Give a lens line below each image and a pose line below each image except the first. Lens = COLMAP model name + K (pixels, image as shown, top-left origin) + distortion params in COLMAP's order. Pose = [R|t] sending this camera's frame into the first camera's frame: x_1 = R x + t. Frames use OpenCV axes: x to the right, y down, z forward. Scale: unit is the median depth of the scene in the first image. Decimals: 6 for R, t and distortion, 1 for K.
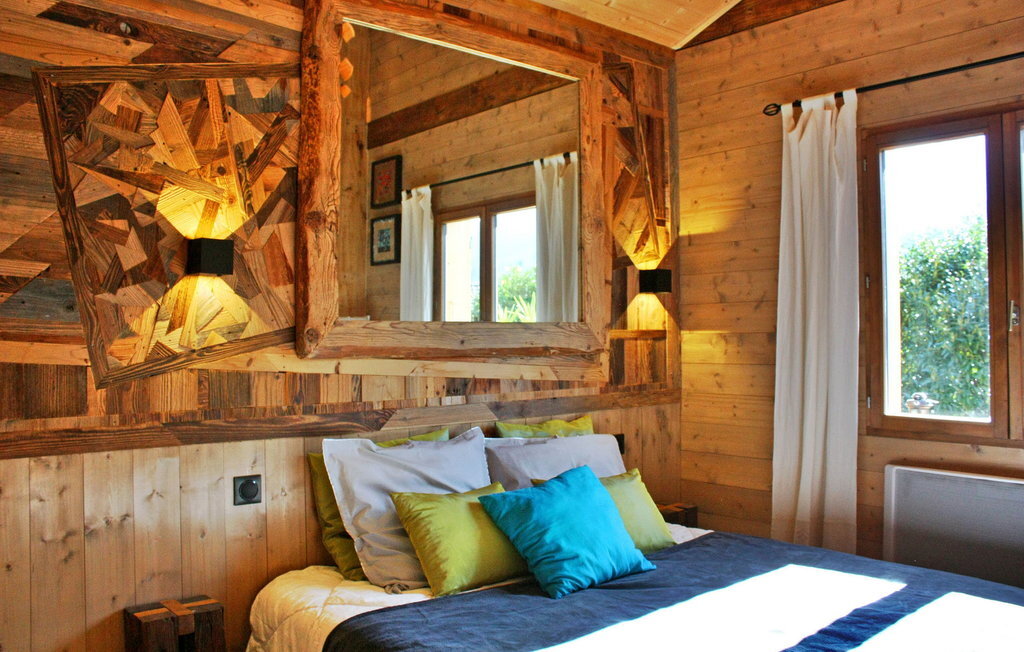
lens RADIAL K [[857.8, 0, 509.9], [0, 857.8, 315.1], [0, 0, 1]] dist [-0.167357, 0.151962]
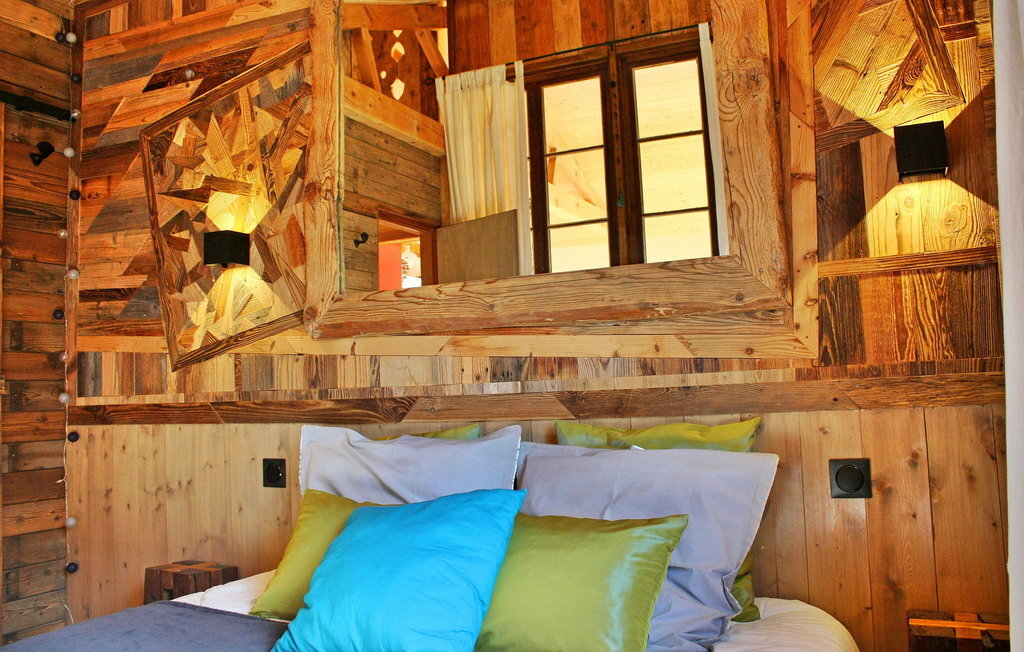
lens RADIAL K [[849.2, 0, 511.8], [0, 849.2, 312.6], [0, 0, 1]] dist [-0.167834, 0.144813]
pose [[0.401798, -0.094946, -0.910793, 0.688704], [0.055778, 0.995301, -0.079149, 0.106650], [0.914028, -0.019000, 0.405206, 0.815691]]
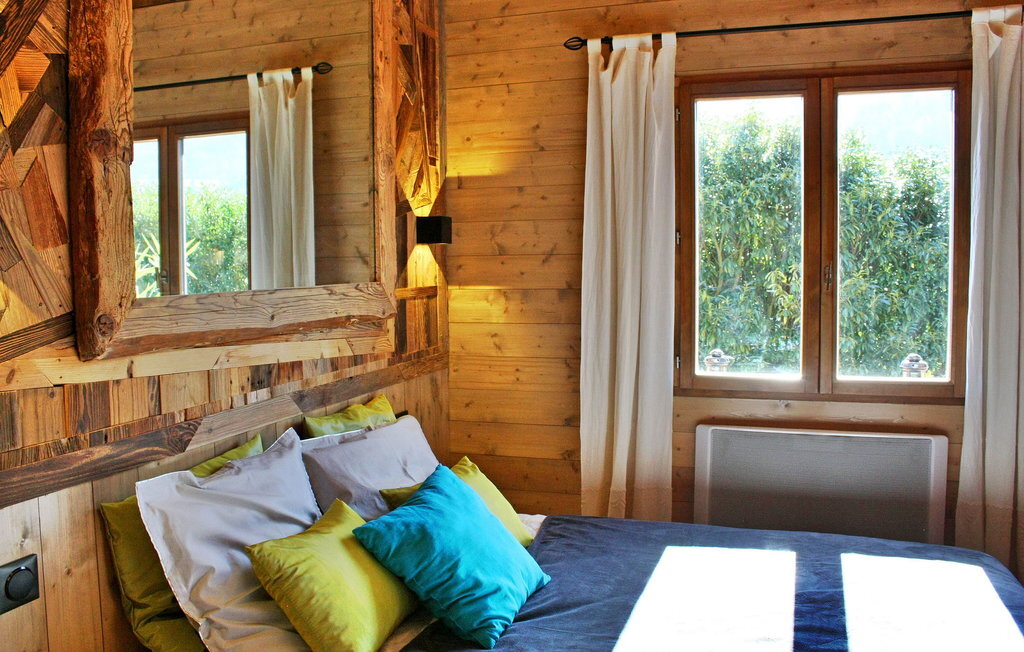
lens RADIAL K [[857.8, 0, 509.9], [0, 857.8, 315.1], [0, 0, 1]] dist [-0.167357, 0.151962]
pose [[0.858495, -0.037592, 0.511443, -0.286455], [-0.005784, 0.996537, 0.082955, -0.036547], [-0.512790, -0.074175, 0.855304, 0.303502]]
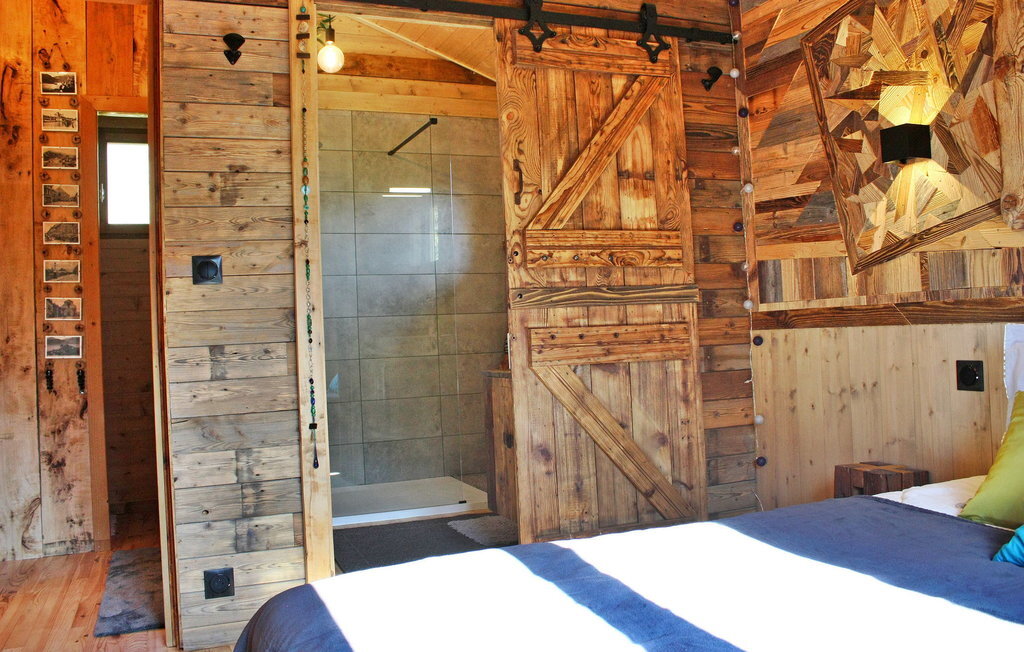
lens RADIAL K [[849.2, 0, 511.8], [0, 849.2, 312.6], [0, 0, 1]] dist [-0.167834, 0.144813]
pose [[-0.311939, -0.003351, -0.950096, 0.686364], [0.067035, 0.997424, -0.025527, 0.119800], [0.947734, -0.071652, -0.310911, 0.761038]]
